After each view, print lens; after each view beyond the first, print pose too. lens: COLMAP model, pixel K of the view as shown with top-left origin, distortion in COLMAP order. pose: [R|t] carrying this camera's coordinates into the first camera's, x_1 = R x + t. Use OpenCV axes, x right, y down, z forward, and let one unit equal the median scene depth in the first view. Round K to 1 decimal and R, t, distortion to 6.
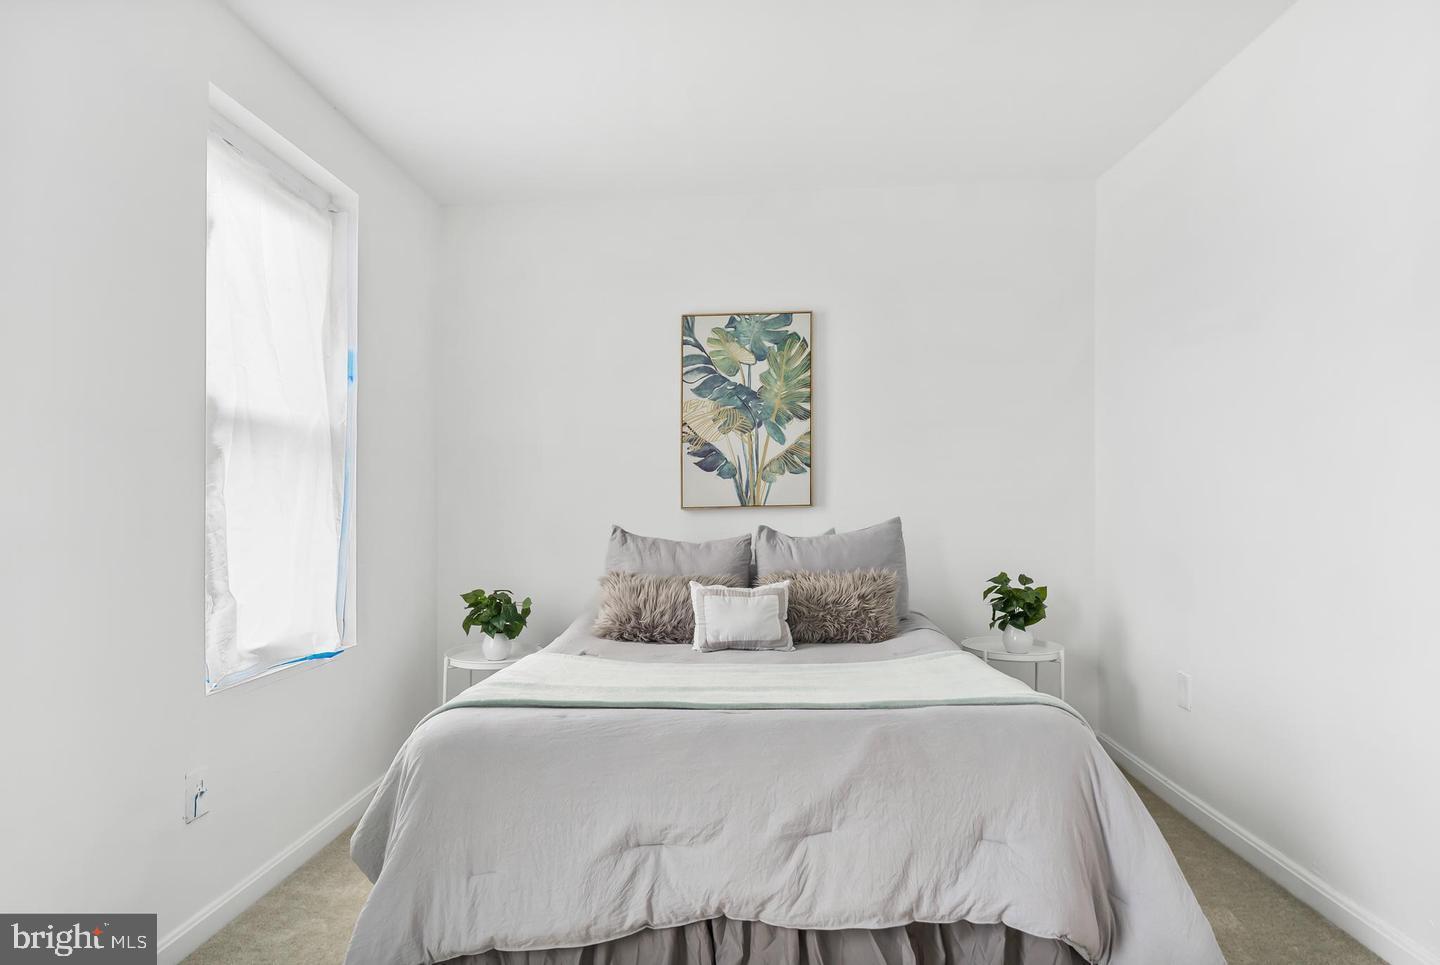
lens RADIAL K [[823.9, 0, 721.8], [0, 823.9, 510.1], [0, 0, 1]] dist [-0.000526, -0.000132]
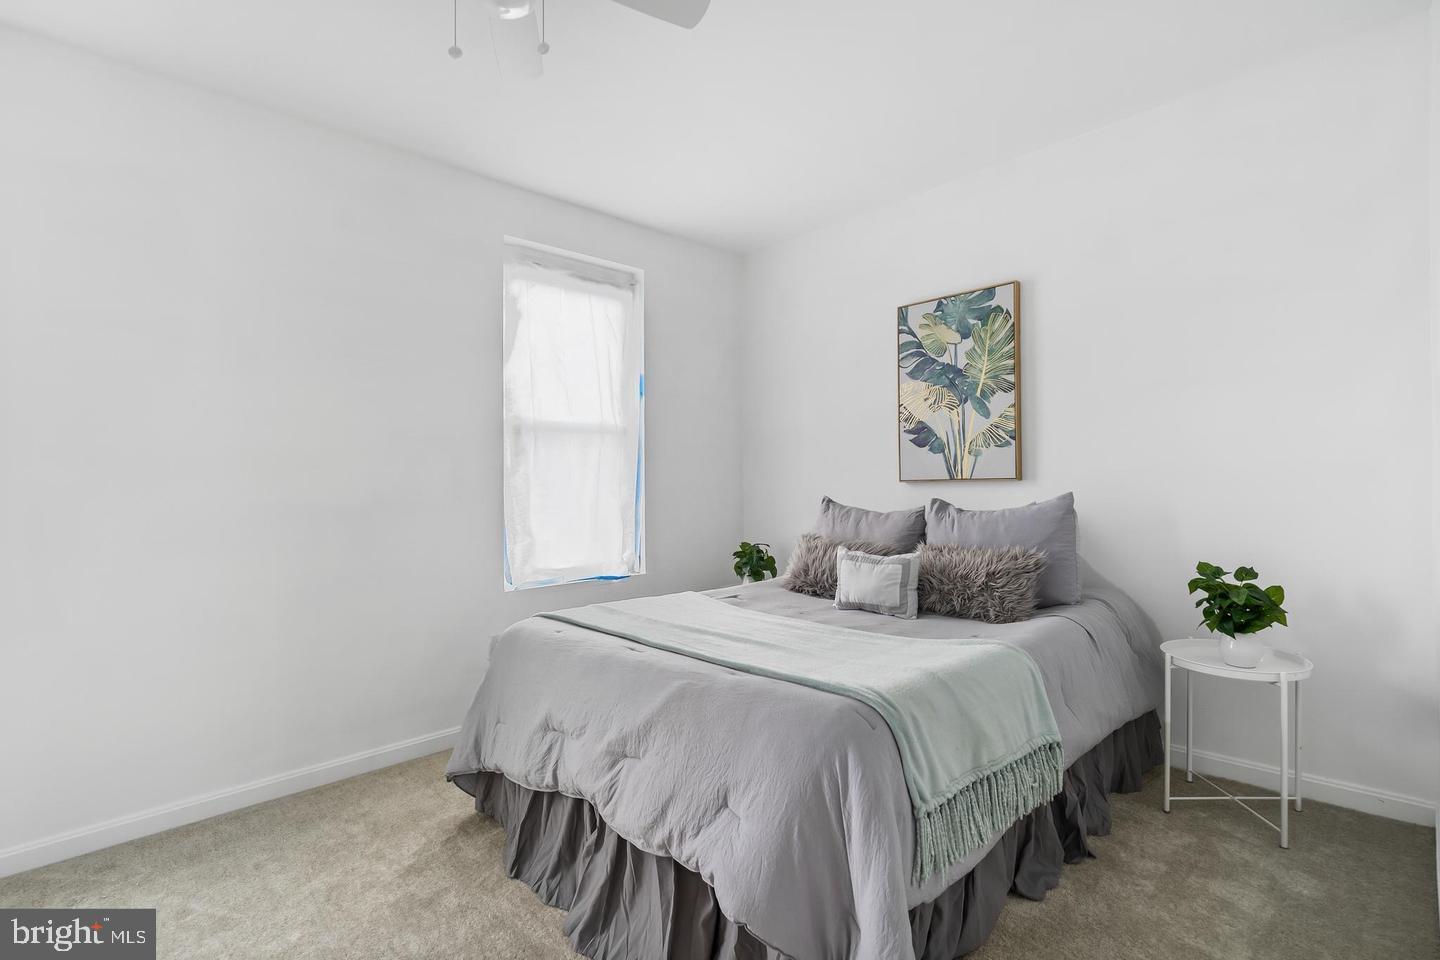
lens RADIAL K [[680.9, 0, 720.0], [0, 680.9, 480.0], [0, 0, 1]] dist [-0.004052, -0.000091]
pose [[0.724310, 0.002052, -0.689471, 0.413056], [0.002029, 0.999985, 0.005108, -0.009052], [0.689472, -0.005099, 0.724295, 0.168798]]
